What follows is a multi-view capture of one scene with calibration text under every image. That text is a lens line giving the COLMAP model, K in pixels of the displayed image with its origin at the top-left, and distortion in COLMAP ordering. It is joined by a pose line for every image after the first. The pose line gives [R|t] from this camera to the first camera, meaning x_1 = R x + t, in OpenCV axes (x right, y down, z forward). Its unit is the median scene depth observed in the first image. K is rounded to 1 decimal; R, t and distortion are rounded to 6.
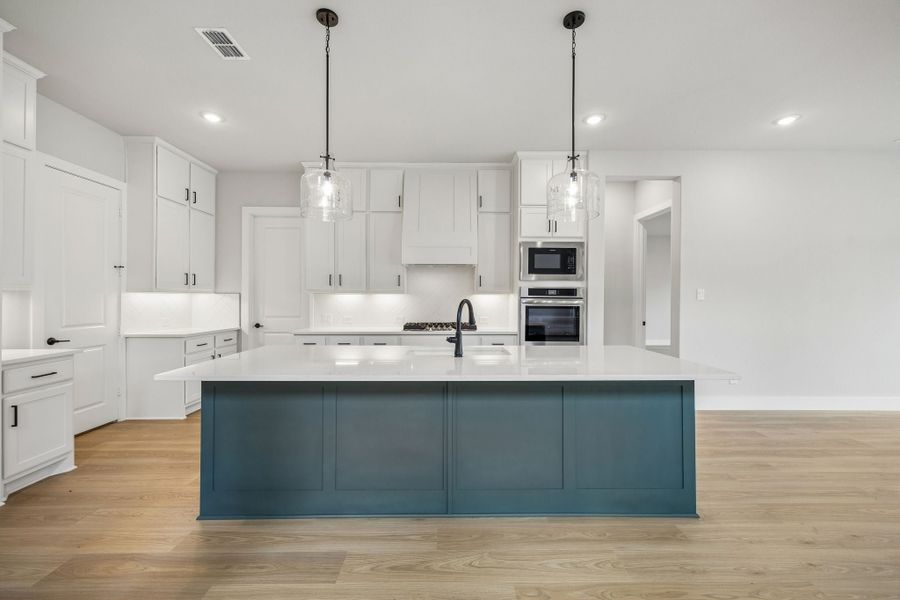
lens RADIAL K [[357.9, 0, 452.7], [0, 357.9, 297.9], [0, 0, 1]] dist [0.000602, 0.000126]
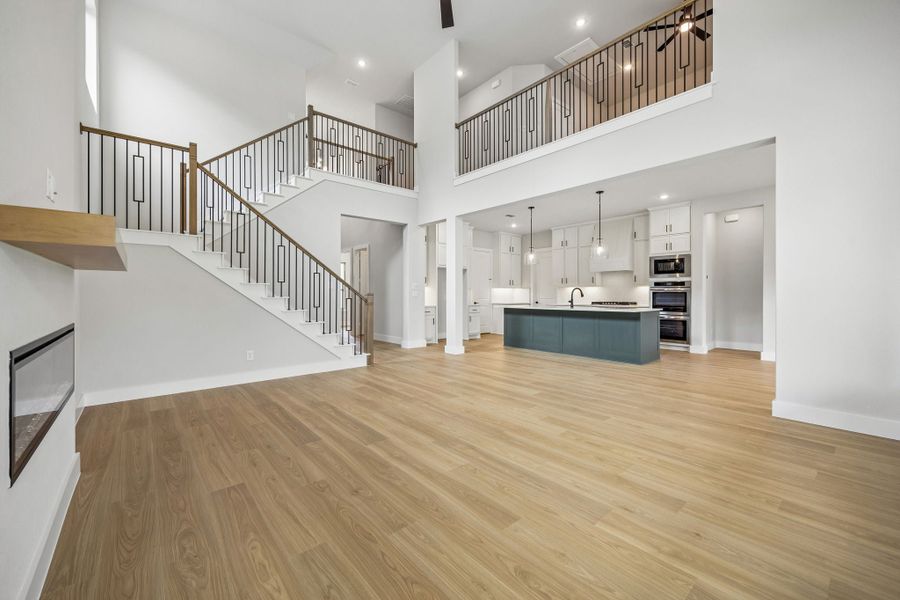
lens RADIAL K [[357.9, 0, 452.7], [0, 357.9, 297.9], [0, 0, 1]] dist [0.000602, 0.000126]
pose [[0.633651, 0.004331, -0.773607, 0.961049], [0.002546, 0.999967, 0.007683, 0.035824], [0.773615, -0.006838, 0.633619, -0.925839]]
